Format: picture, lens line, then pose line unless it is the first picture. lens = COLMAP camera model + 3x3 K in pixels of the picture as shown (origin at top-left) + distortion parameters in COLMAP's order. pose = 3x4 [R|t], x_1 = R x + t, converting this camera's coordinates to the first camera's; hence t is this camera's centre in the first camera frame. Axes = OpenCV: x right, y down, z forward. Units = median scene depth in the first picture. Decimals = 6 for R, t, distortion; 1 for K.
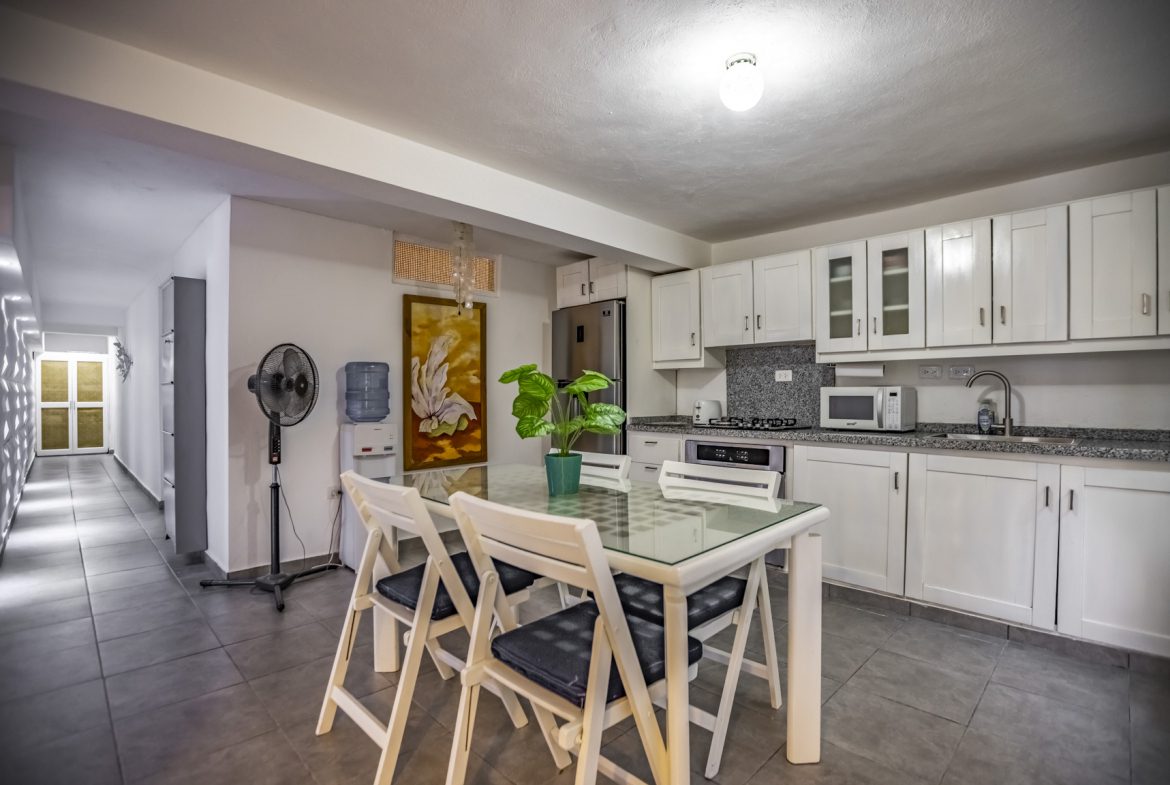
lens RADIAL K [[551.2, 0, 583.5], [0, 551.2, 395.8], [0, 0, 1]] dist [-0.025237, 0.000546]
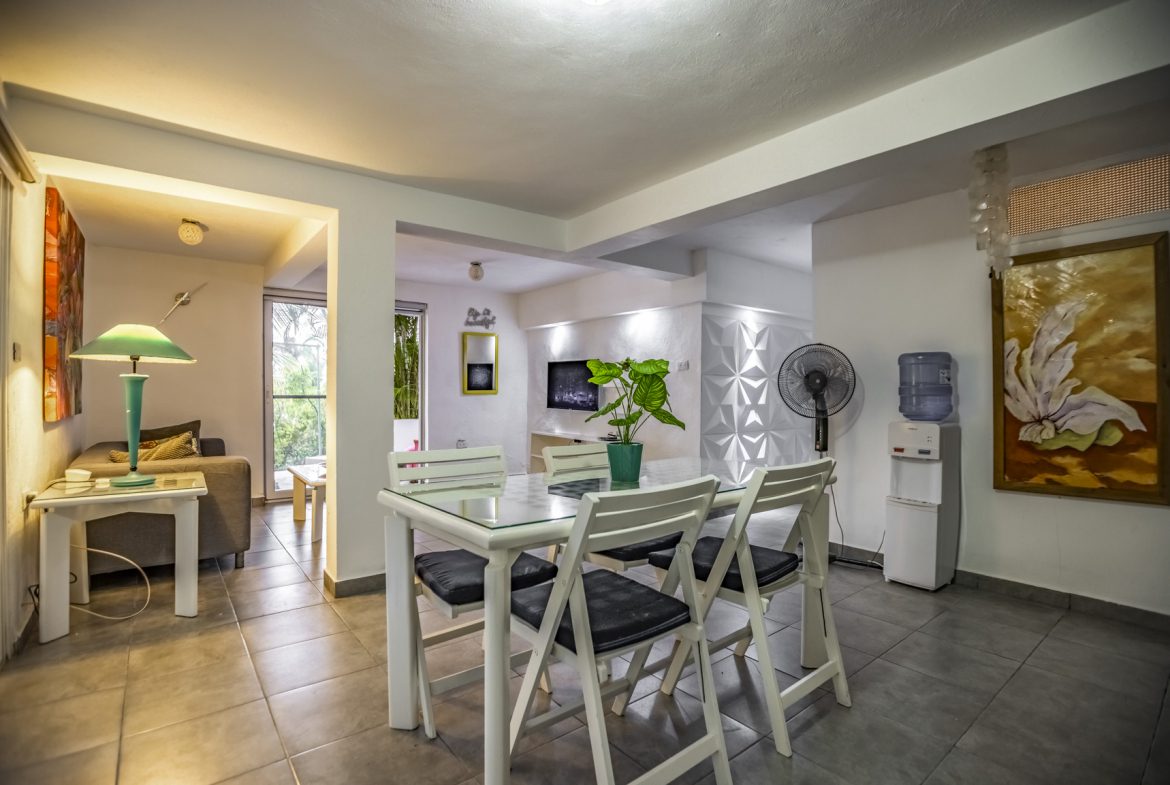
lens RADIAL K [[551.2, 0, 582.7], [0, 551.2, 391.1], [0, 0, 1]] dist [-0.025237, 0.000546]
pose [[-0.078287, -0.003231, -0.996926, 0.458616], [-0.006240, 0.999977, -0.002751, 0.005422], [0.996911, 0.006005, -0.078305, 0.460027]]
